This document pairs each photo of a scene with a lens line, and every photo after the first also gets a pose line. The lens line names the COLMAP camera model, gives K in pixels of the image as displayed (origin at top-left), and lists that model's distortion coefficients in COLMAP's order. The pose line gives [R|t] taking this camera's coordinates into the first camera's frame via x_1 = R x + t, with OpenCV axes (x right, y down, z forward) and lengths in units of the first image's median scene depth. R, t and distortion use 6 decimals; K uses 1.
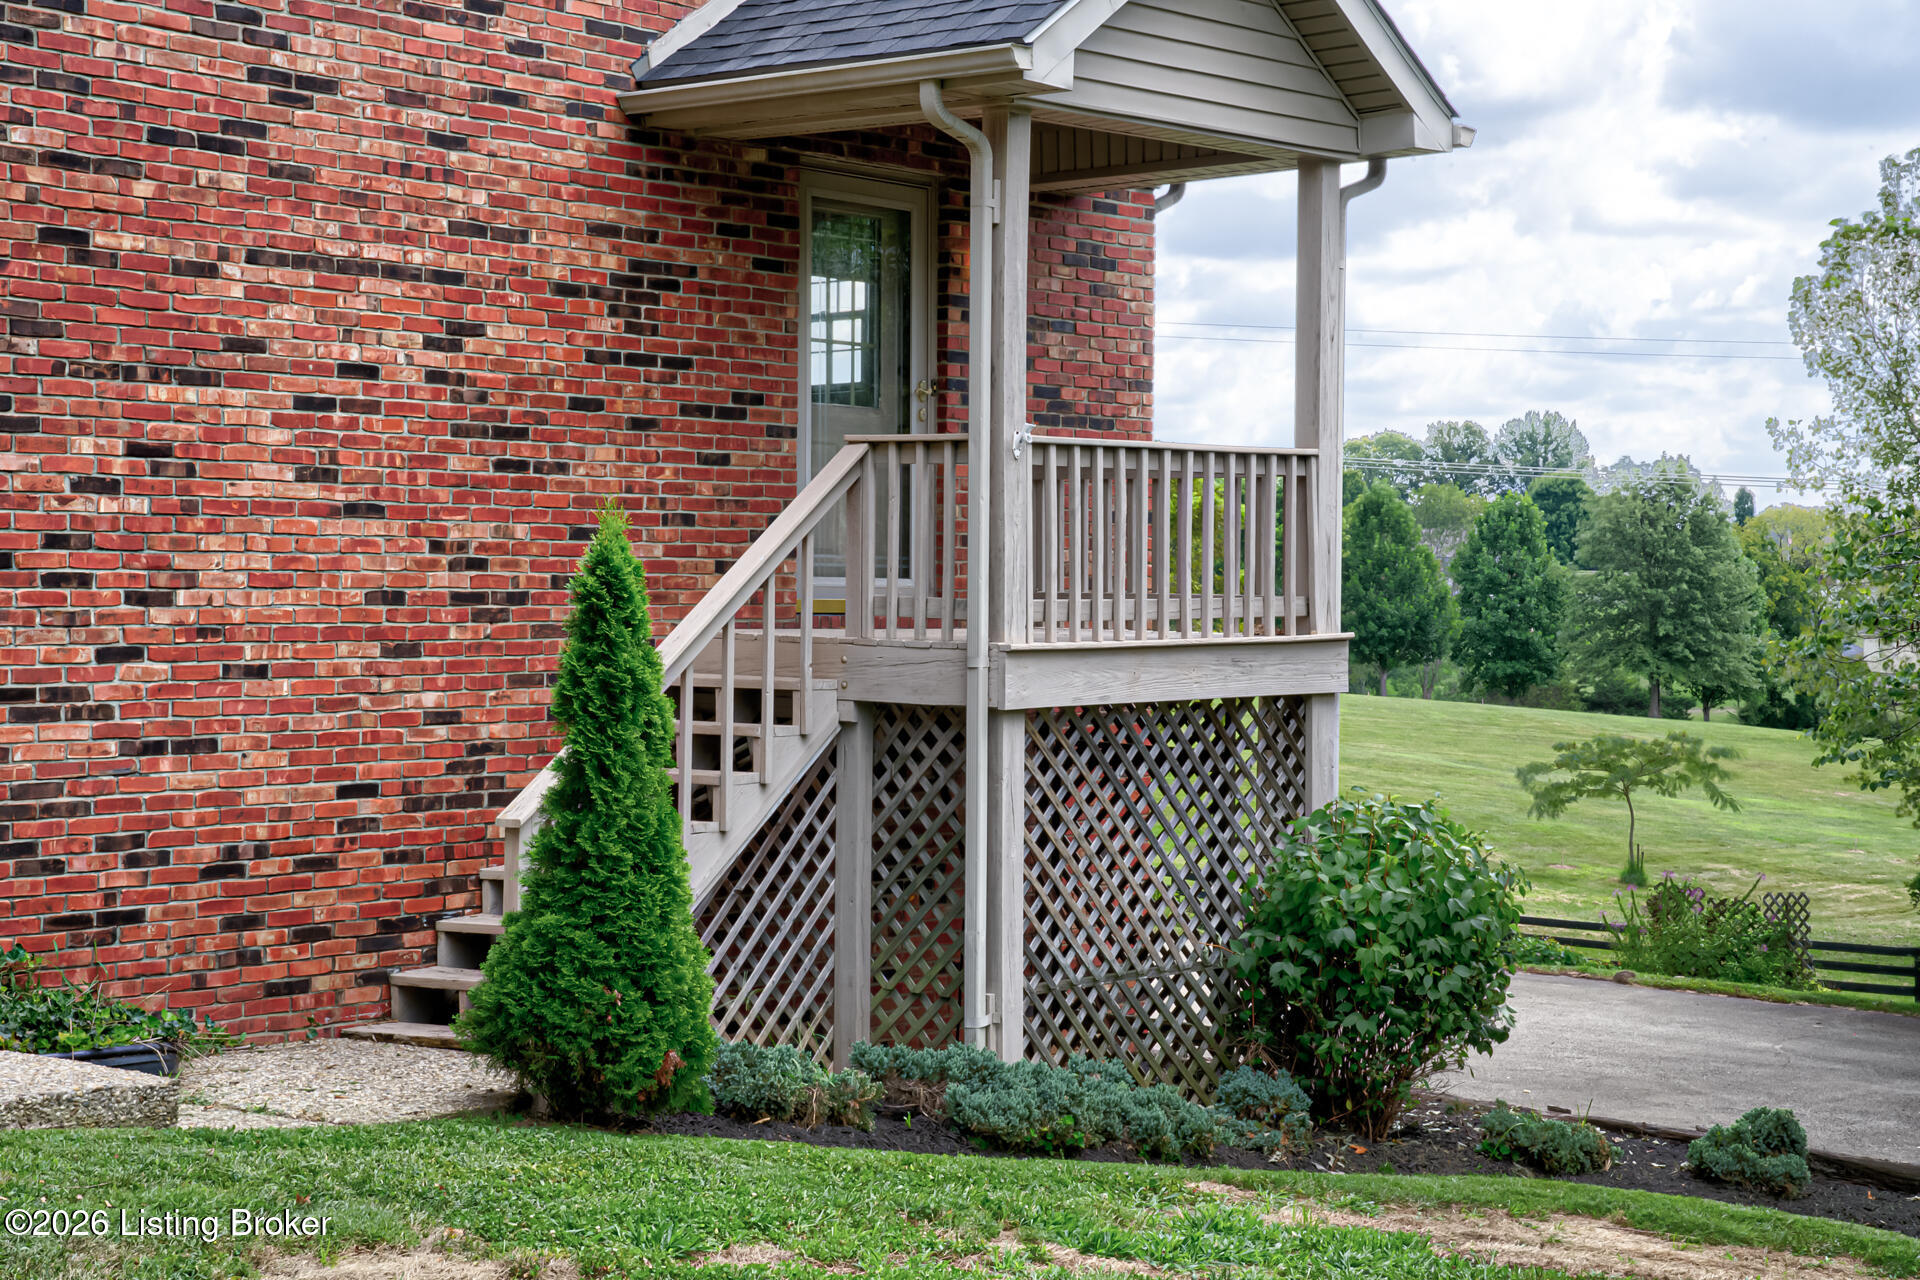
lens RADIAL K [[2995.8, 0, 960.0], [0, 2995.8, 640.0], [0, 0, 1]] dist [0.033808, 0.124267]
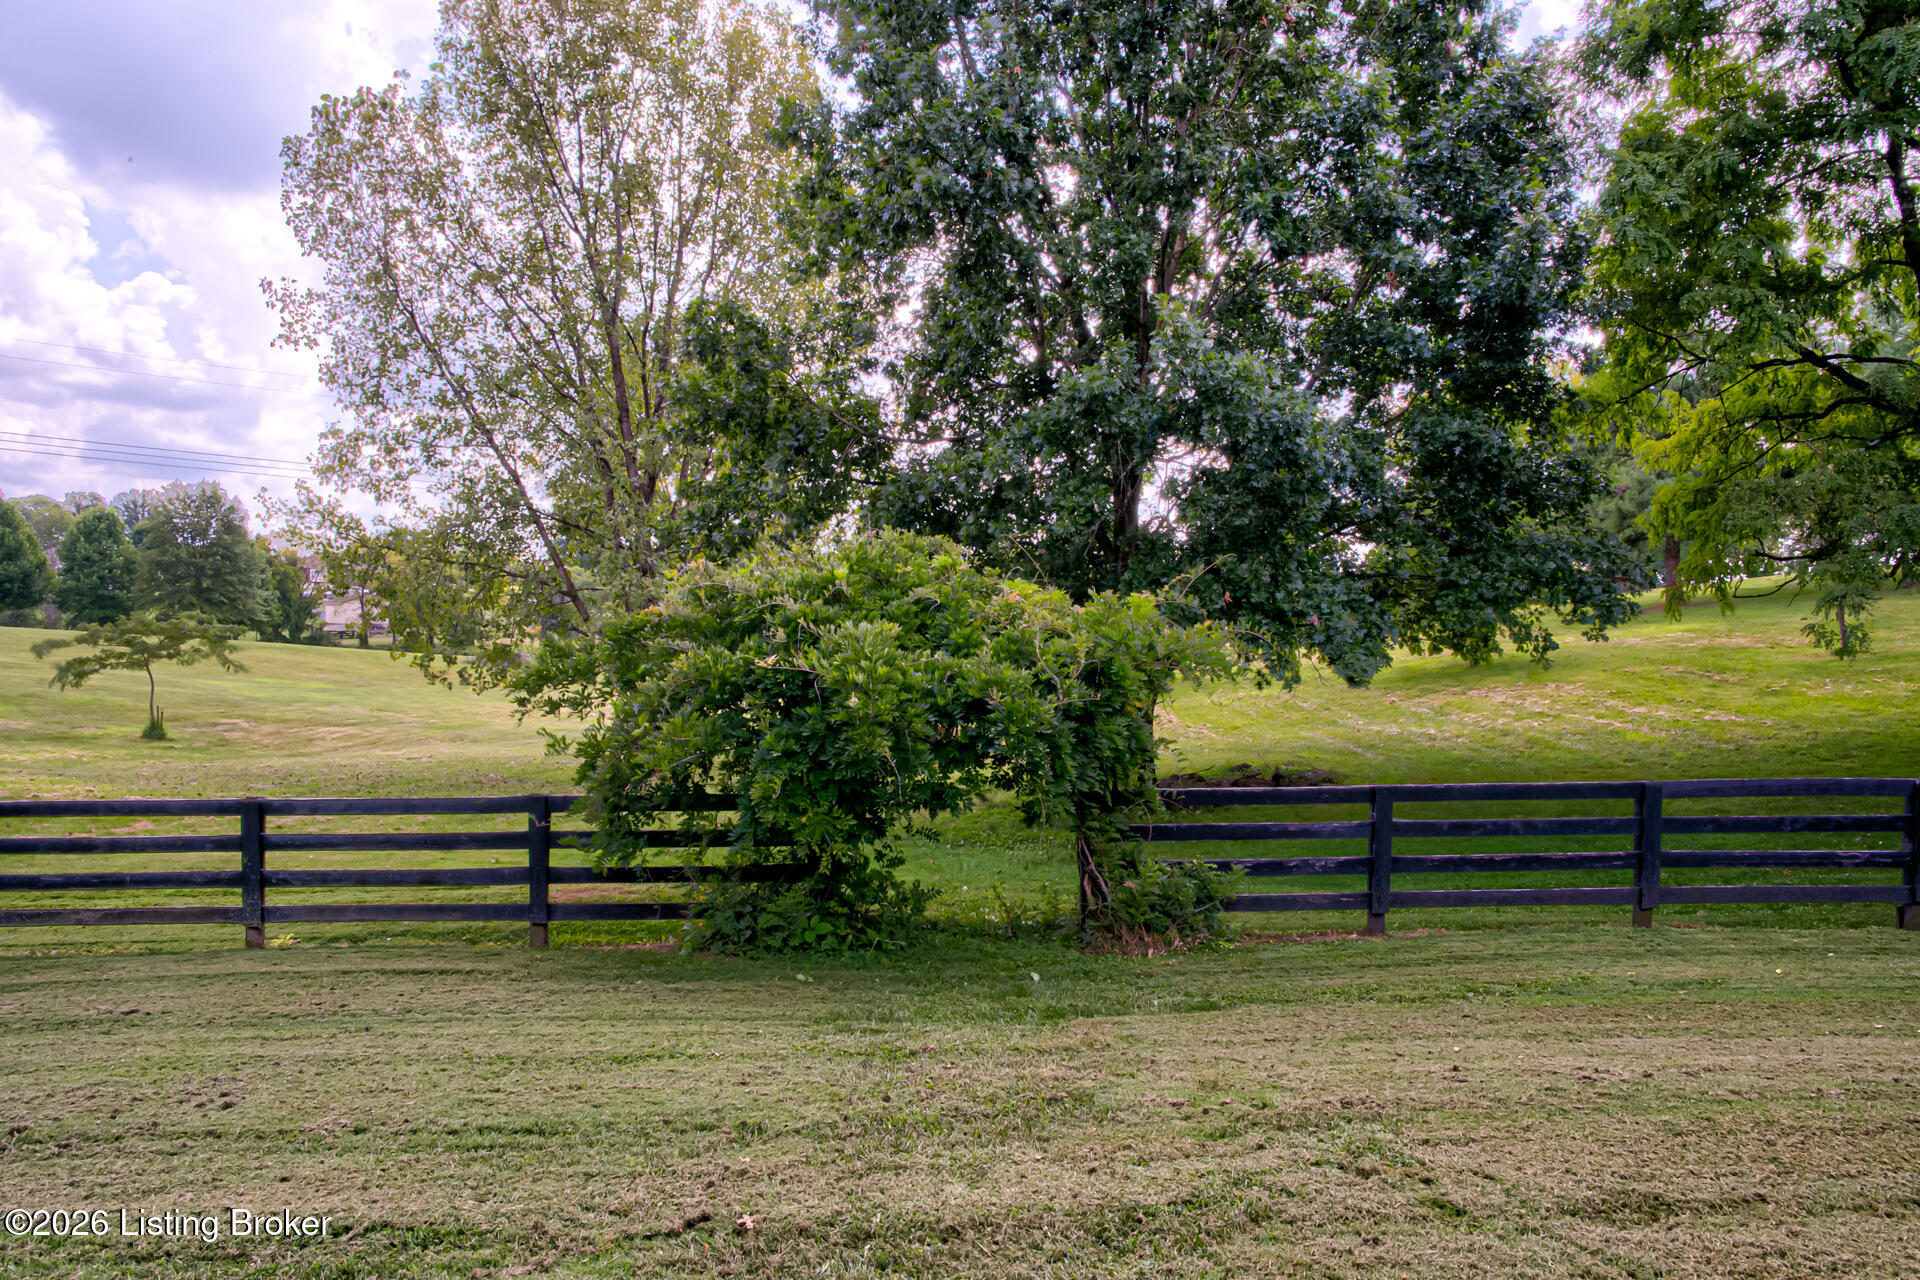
lens RADIAL K [[1290.8, 0, 960.0], [0, 1290.8, 640.0], [0, 0, 1]] dist [-0.071334, 0.076094]
pose [[0.727583, -0.020426, 0.685716, 0.107270], [0.010657, 0.999773, 0.018474, 0.034853], [-0.685937, -0.006133, 0.727635, 0.389422]]
